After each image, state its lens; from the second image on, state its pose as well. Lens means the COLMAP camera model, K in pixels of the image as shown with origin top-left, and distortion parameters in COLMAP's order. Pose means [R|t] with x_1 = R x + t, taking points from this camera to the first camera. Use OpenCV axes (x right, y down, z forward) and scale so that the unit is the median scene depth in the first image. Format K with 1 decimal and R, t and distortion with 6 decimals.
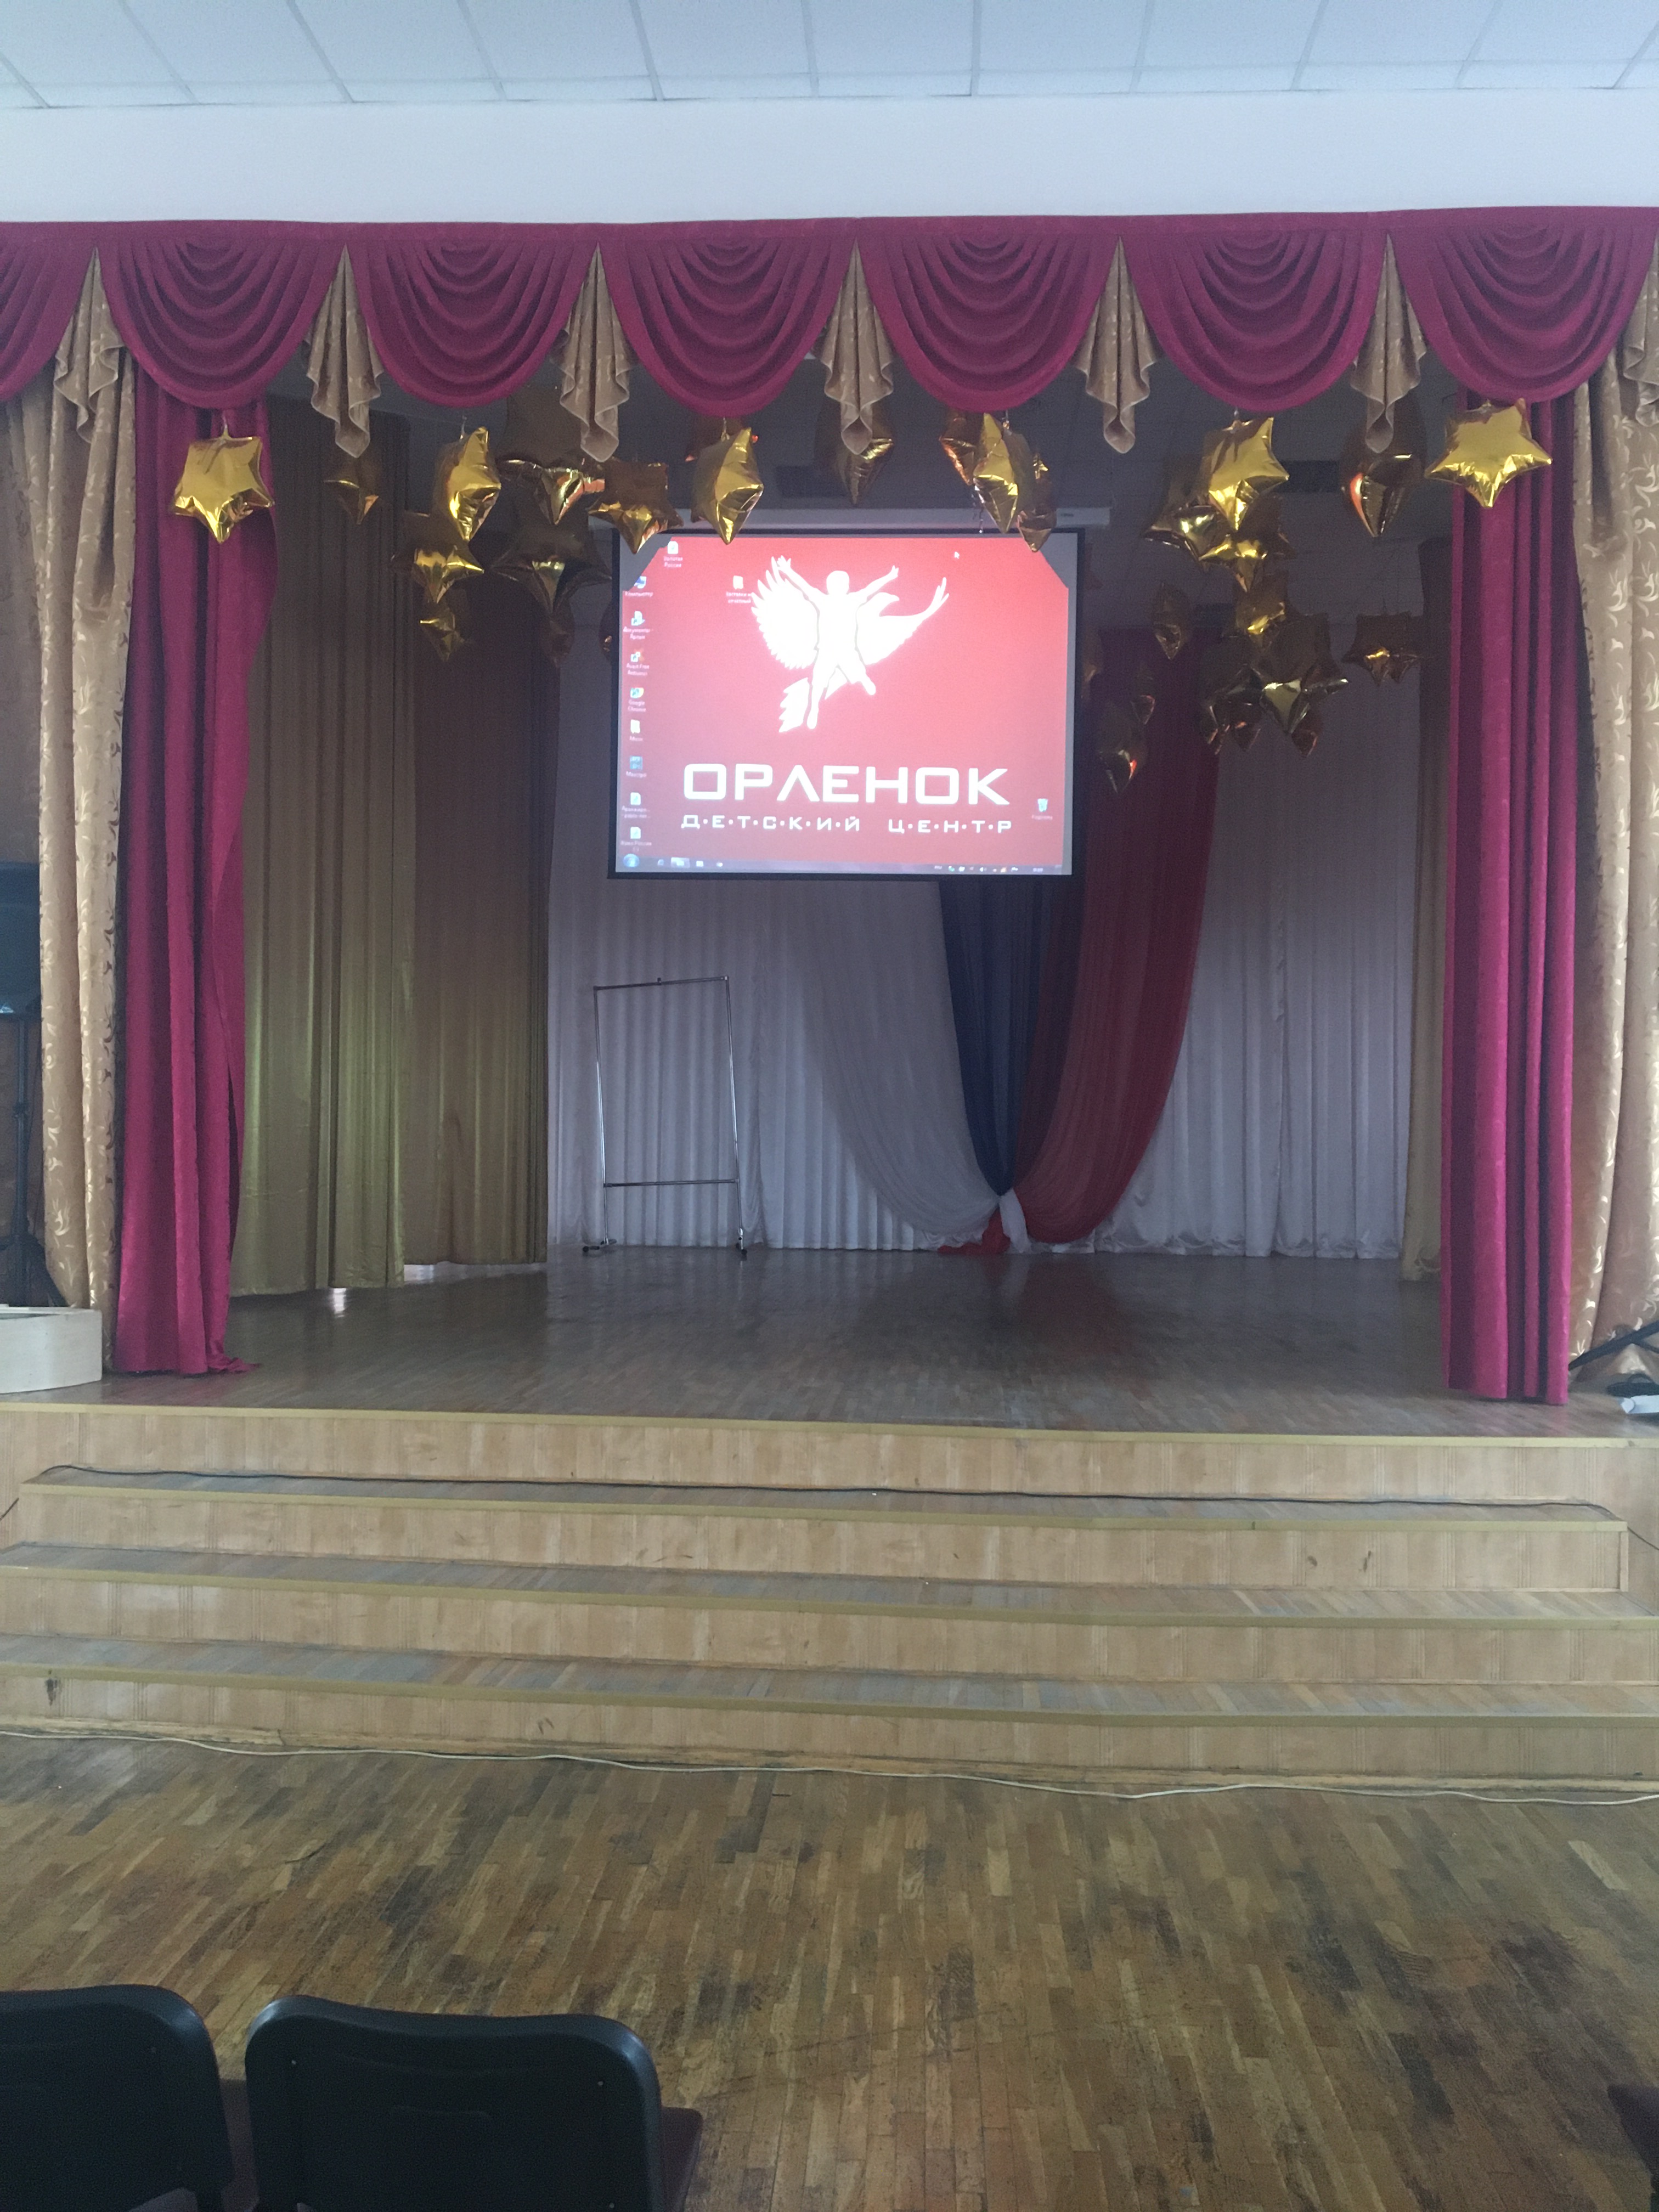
lens RADIAL K [[1991.5, 0, 889.4], [0, 1991.5, 1104.7], [0, 0, 1]] dist [0.094359, -0.138610]
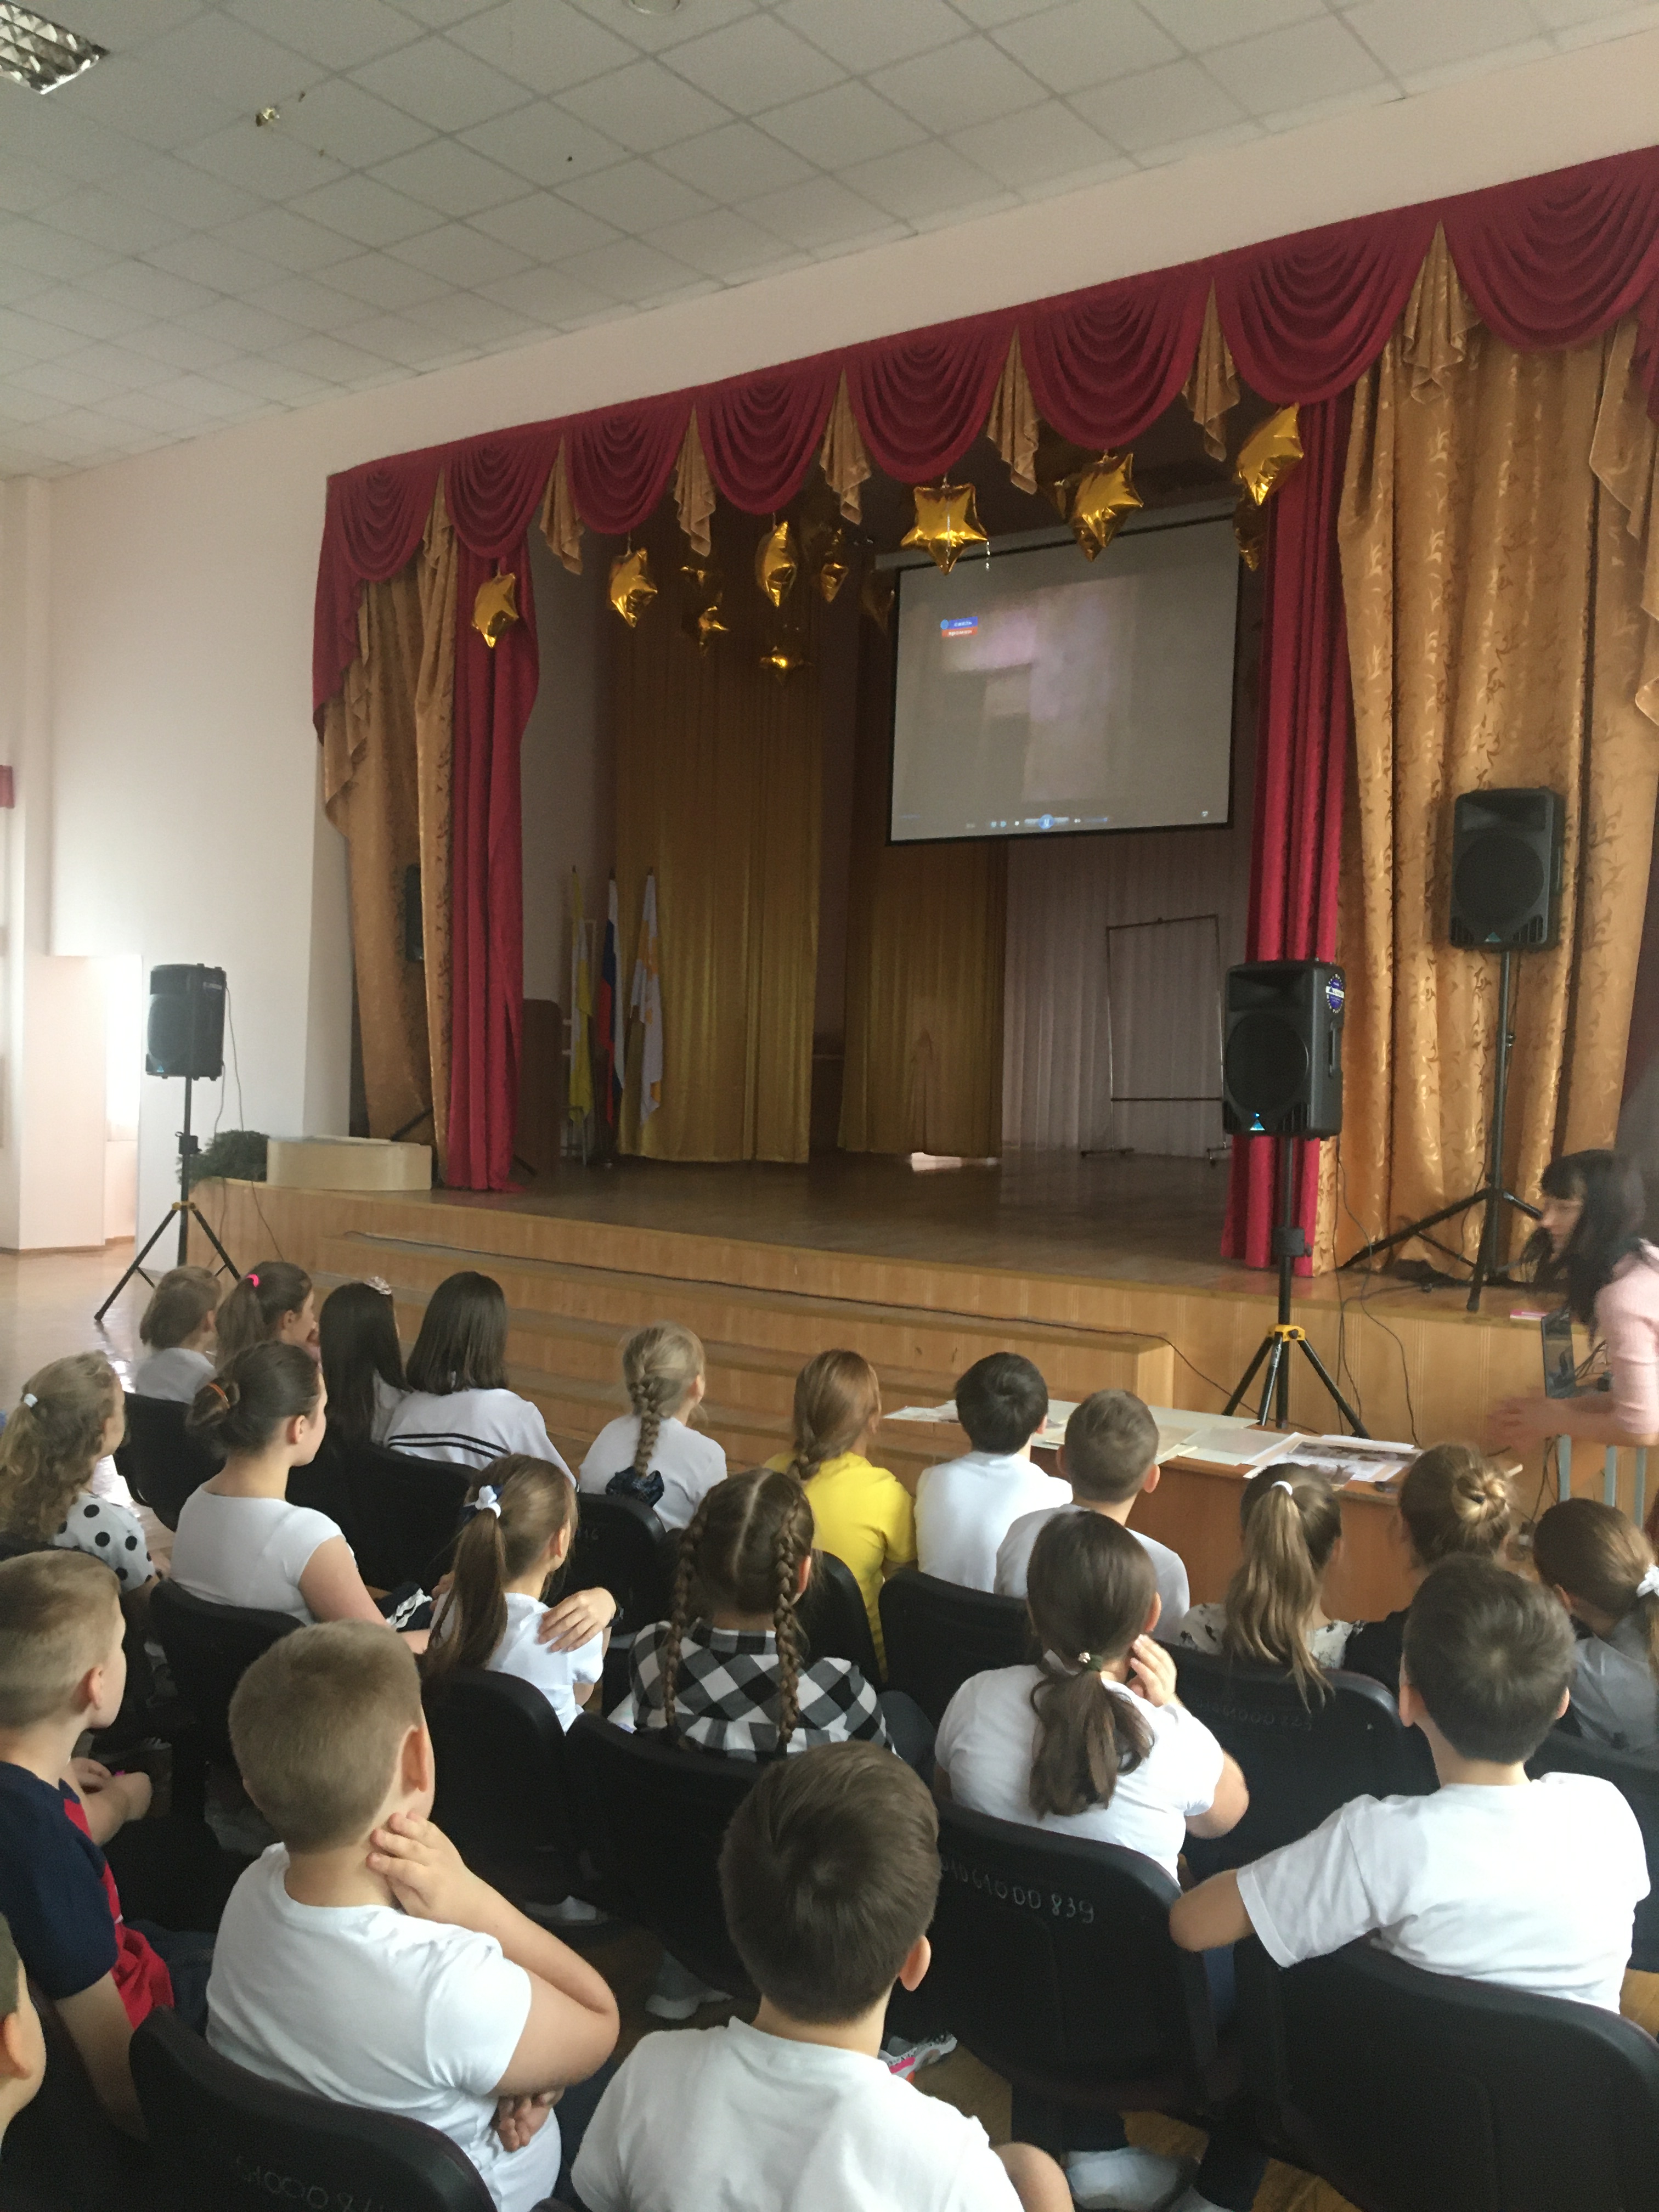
lens RADIAL K [[1991.5, 0, 889.4], [0, 1991.5, 1104.7], [0, 0, 1]] dist [0.094359, -0.138610]
pose [[0.816616, 0.027924, -0.576505, 0.785283], [-0.015401, 0.999528, 0.026599, 0.022909], [0.576975, -0.012843, 0.816661, -0.073308]]
